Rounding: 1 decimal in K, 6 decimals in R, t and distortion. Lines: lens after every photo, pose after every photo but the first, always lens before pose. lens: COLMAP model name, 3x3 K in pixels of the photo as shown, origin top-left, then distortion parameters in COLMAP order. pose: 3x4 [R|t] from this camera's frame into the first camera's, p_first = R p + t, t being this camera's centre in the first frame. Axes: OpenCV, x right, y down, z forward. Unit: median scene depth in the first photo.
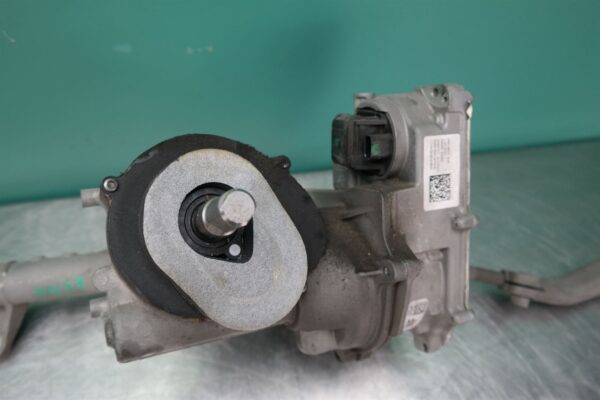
lens RADIAL K [[467.9, 0, 300.0], [0, 467.9, 200.0], [0, 0, 1]] dist [-0.006608, -0.003323]
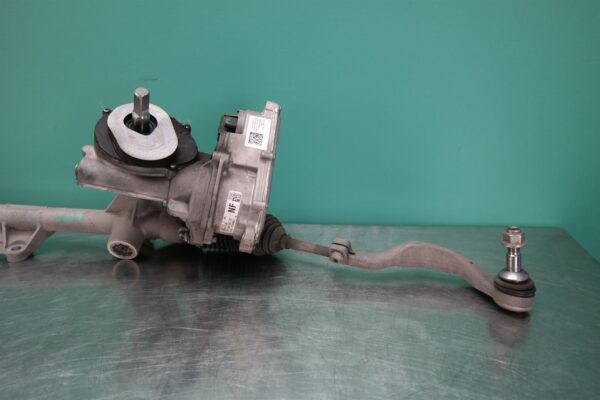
lens RADIAL K [[467.9, 0, 300.0], [0, 467.9, 200.0], [0, 0, 1]] dist [-0.006608, -0.003323]
pose [[0.971957, 0.056292, -0.228323, 0.957687], [-0.181006, 0.798910, -0.573567, 1.298051], [0.150122, 0.598810, 0.786695, -0.384073]]
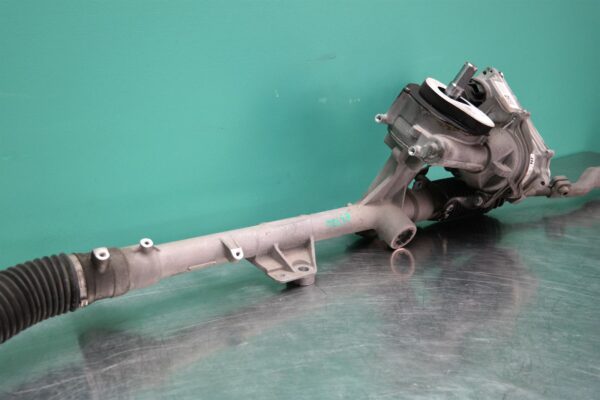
lens RADIAL K [[671.2, 0, 300.0], [0, 671.2, 200.0], [0, 0, 1]] dist [-0.017661, 0.053455]
pose [[0.896150, -0.160712, 0.413625, -2.003492], [0.379083, 0.761798, -0.525319, 1.642047], [-0.230674, 0.627563, 0.743609, -0.851283]]
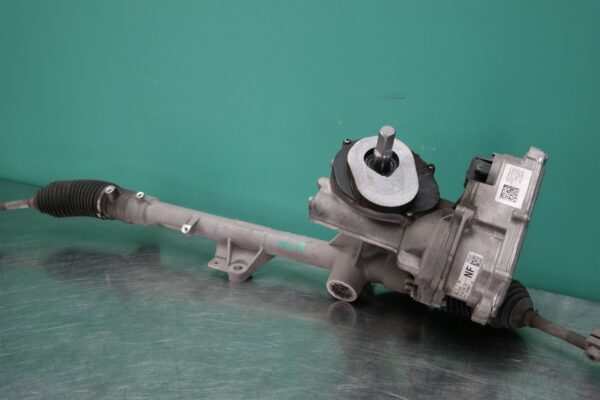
lens RADIAL K [[671.2, 0, 300.0], [0, 671.2, 200.0], [0, 0, 1]] dist [-0.017661, 0.053455]
pose [[0.786123, 0.178720, -0.591668, 1.140237], [-0.497453, 0.751082, -0.434070, 1.414512], [0.366814, 0.635559, 0.679347, -0.894305]]
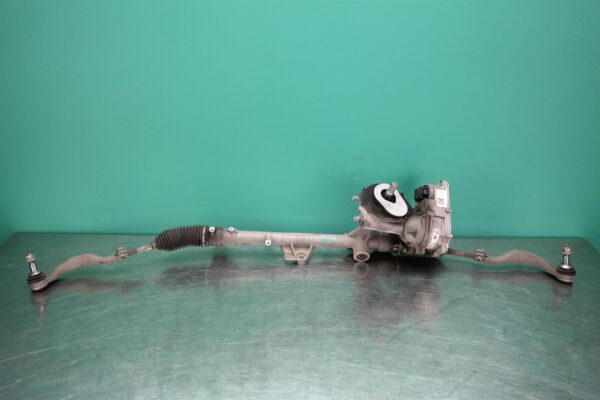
lens RADIAL K [[560.3, 0, 300.0], [0, 560.3, 200.0], [0, 0, 1]] dist [-0.004453, 0.002628]
pose [[0.985461, 0.052093, -0.161718, -0.122031], [-0.133052, 0.828542, -0.543889, 2.770979], [0.105657, 0.557498, 0.823427, -3.137962]]
